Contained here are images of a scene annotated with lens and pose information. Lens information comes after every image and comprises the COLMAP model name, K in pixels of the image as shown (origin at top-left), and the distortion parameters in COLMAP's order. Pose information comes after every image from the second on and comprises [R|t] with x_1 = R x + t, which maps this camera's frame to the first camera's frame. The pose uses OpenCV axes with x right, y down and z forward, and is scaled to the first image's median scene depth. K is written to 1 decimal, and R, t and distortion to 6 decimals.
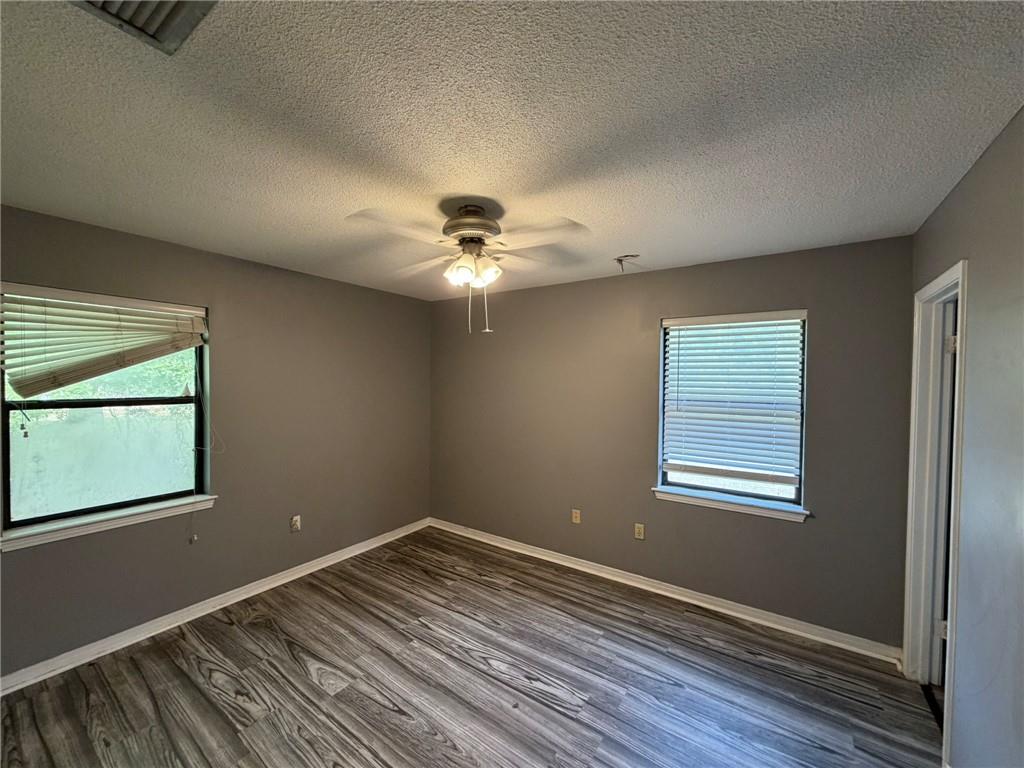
lens RADIAL K [[407.7, 0, 509.9], [0, 407.7, 383.4], [0, 0, 1]] dist [0.000656, -0.000242]
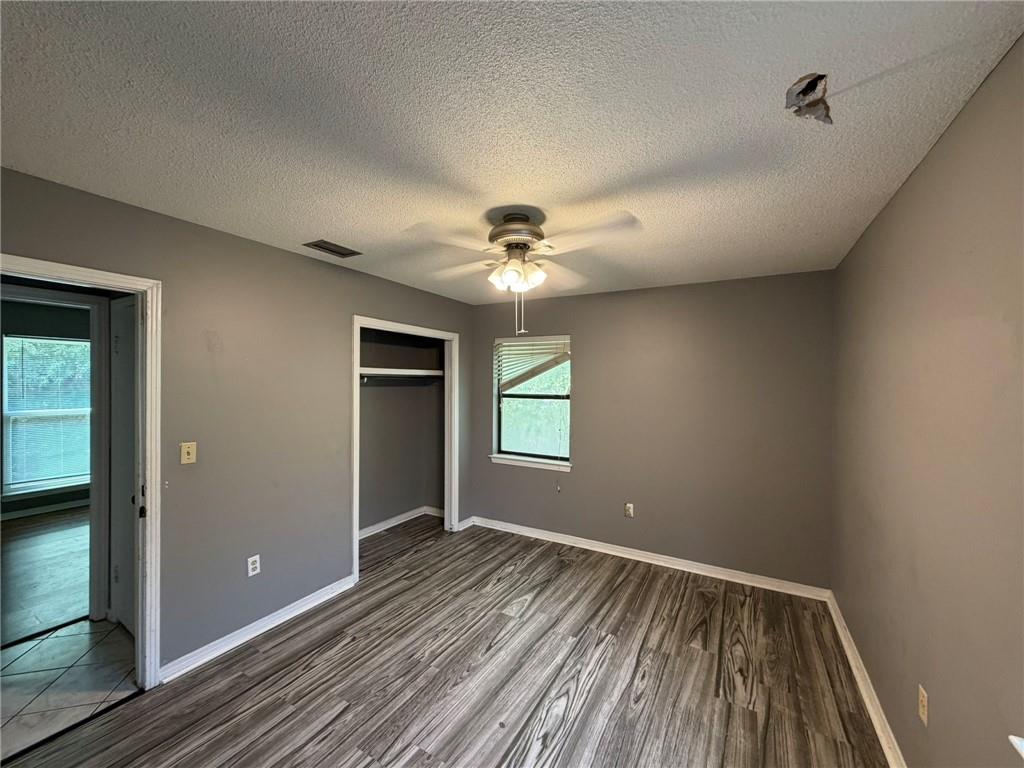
lens RADIAL K [[407.7, 0, 510.5], [0, 407.7, 384.3], [0, 0, 1]] dist [0.000656, -0.000242]
pose [[0.085199, -0.002630, -0.996361, 0.745732], [-0.019809, 0.999794, -0.004333, 0.003267], [0.996167, 0.020106, 0.085129, 0.715969]]
